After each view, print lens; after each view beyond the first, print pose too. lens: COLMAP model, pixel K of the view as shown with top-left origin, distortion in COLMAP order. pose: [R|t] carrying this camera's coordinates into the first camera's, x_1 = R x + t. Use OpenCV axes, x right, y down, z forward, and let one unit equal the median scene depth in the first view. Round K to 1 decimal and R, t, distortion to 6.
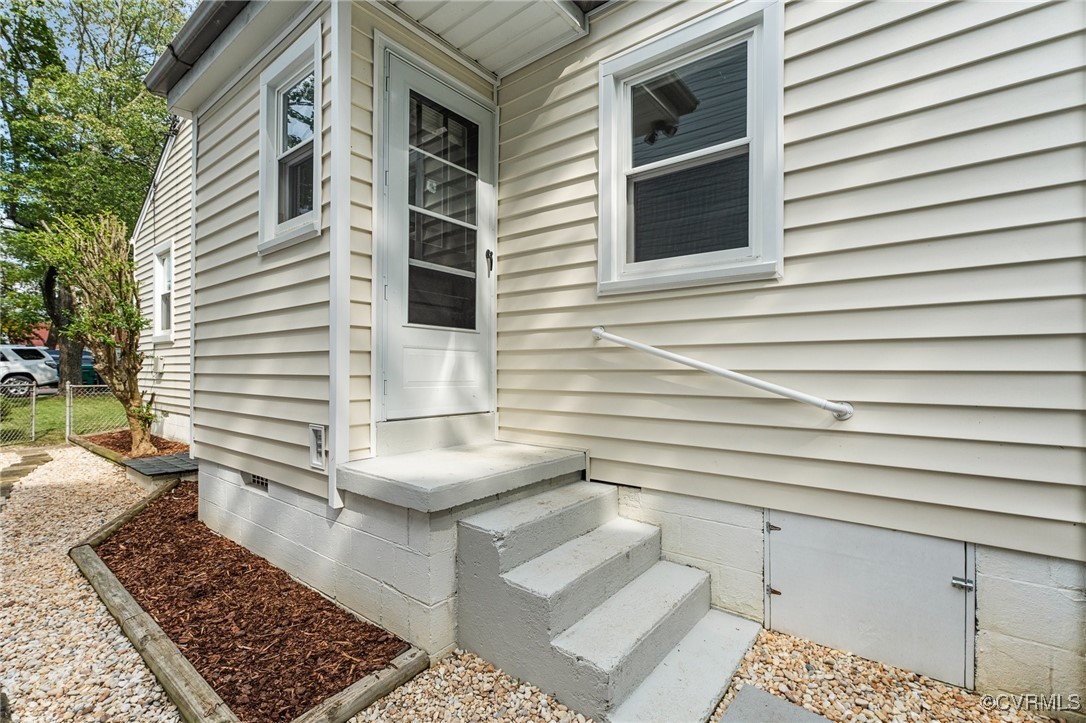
lens RADIAL K [[482.7, 0, 543.0], [0, 482.7, 361.5], [0, 0, 1]] dist [-0.021738, -0.000368]
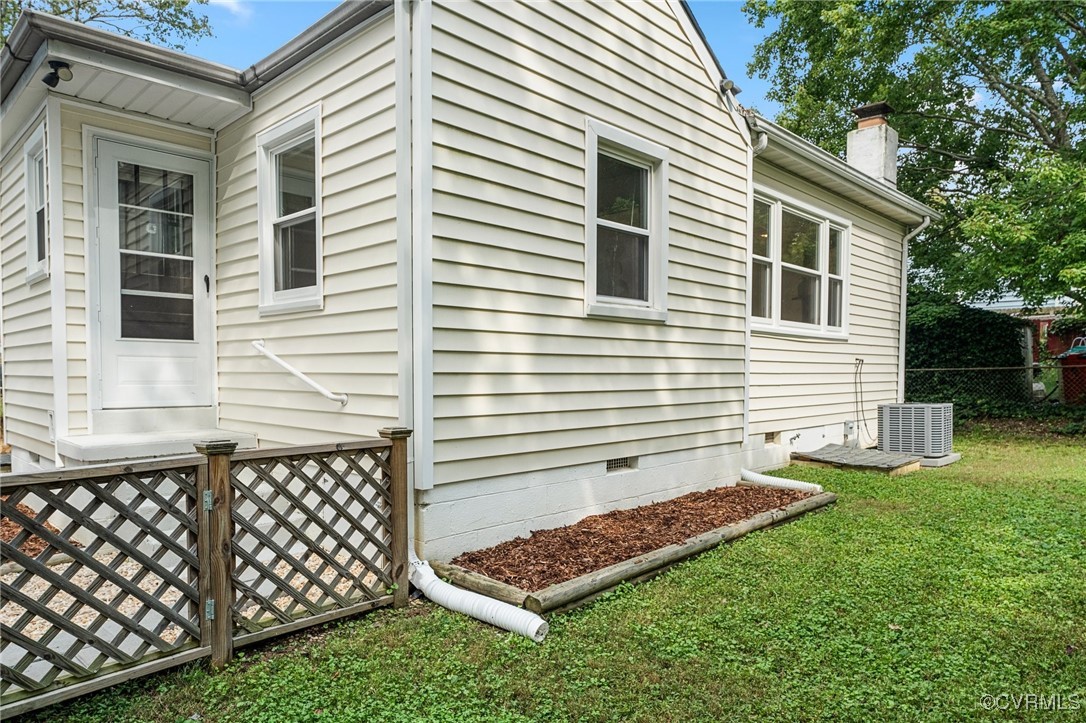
lens RADIAL K [[699.5, 0, 541.0], [0, 699.5, 382.7], [0, 0, 1]] dist [-0.004571, -0.001992]
pose [[0.994836, 0.001372, -0.101485, 1.077242], [0.002075, 0.999425, 0.033851, -0.016882], [0.101473, -0.033887, 0.994261, -0.823656]]
